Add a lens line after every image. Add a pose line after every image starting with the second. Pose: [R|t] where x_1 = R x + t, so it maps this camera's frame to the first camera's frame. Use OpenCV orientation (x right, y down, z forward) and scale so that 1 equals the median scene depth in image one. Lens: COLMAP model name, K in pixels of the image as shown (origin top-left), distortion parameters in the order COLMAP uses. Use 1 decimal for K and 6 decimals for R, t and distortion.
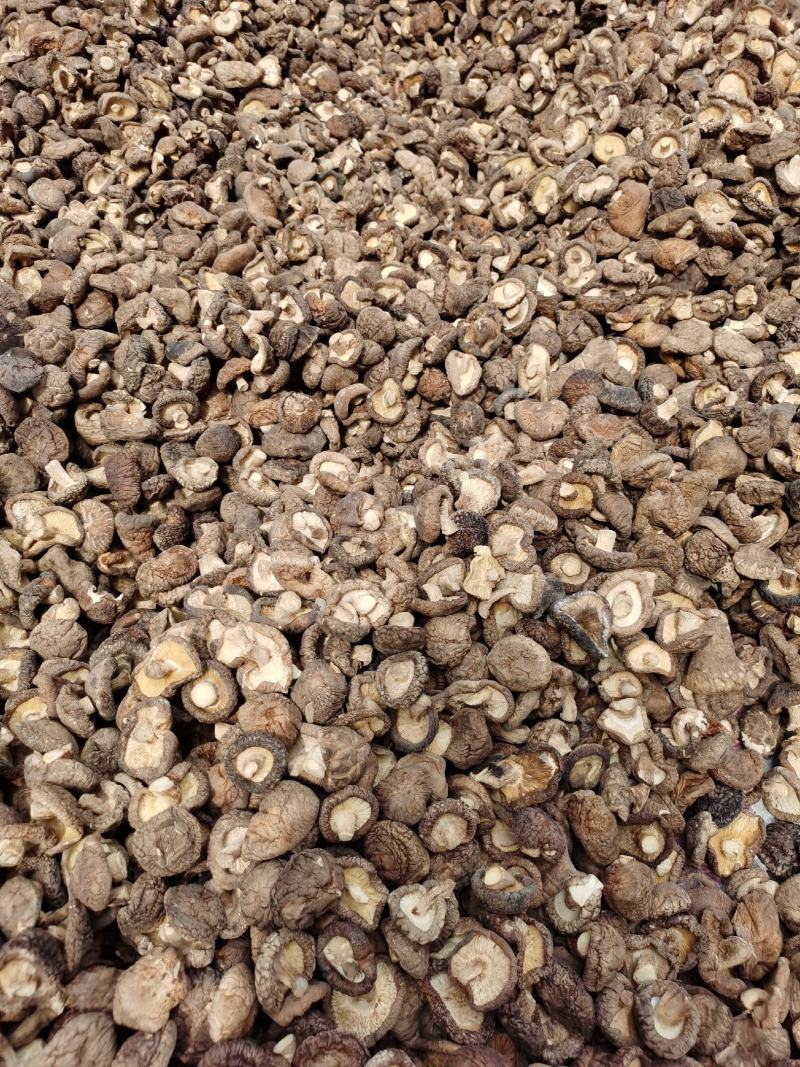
lens RADIAL K [[810.8, 0, 400.0], [0, 810.8, 533.5], [0, 0, 1]] dist [-0.001661, -0.009008]
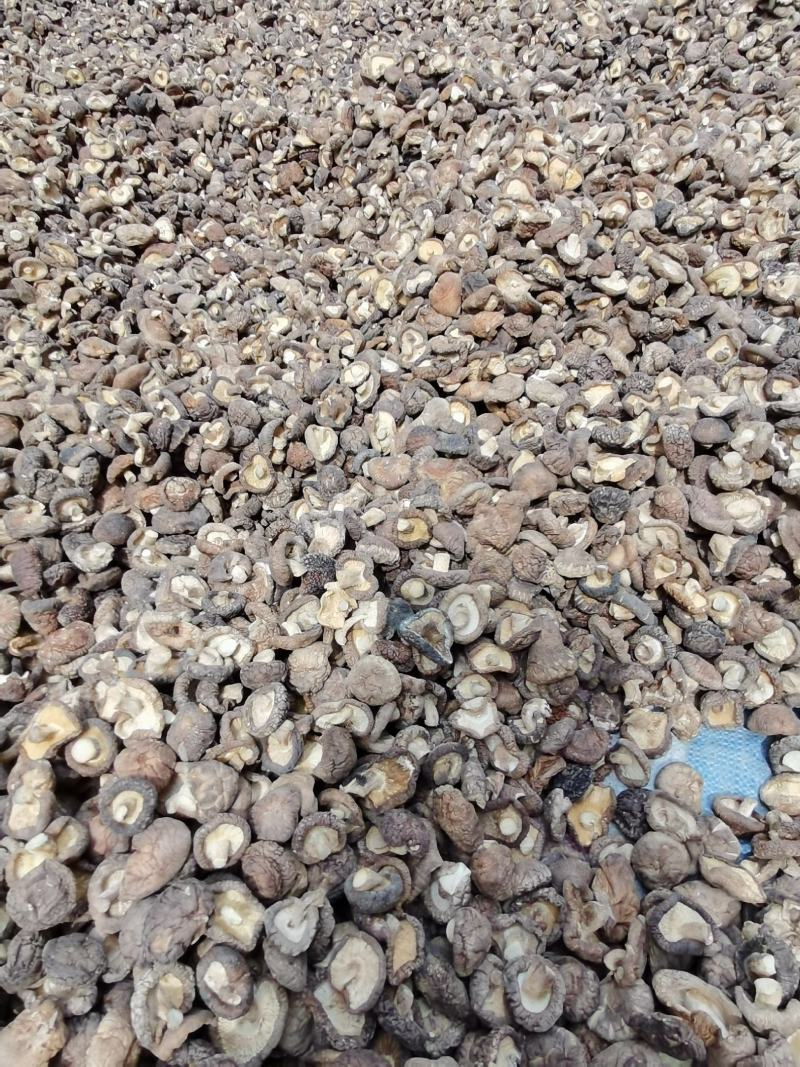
lens RADIAL K [[670.4, 0, 400.0], [0, 670.4, 533.5], [0, 0, 1]] dist [-0.003428, 0.021406]
pose [[0.989421, -0.139140, 0.041056, 0.139108], [0.142387, 0.985601, -0.091195, 0.039609], [-0.027776, 0.096076, 0.994986, 0.041093]]
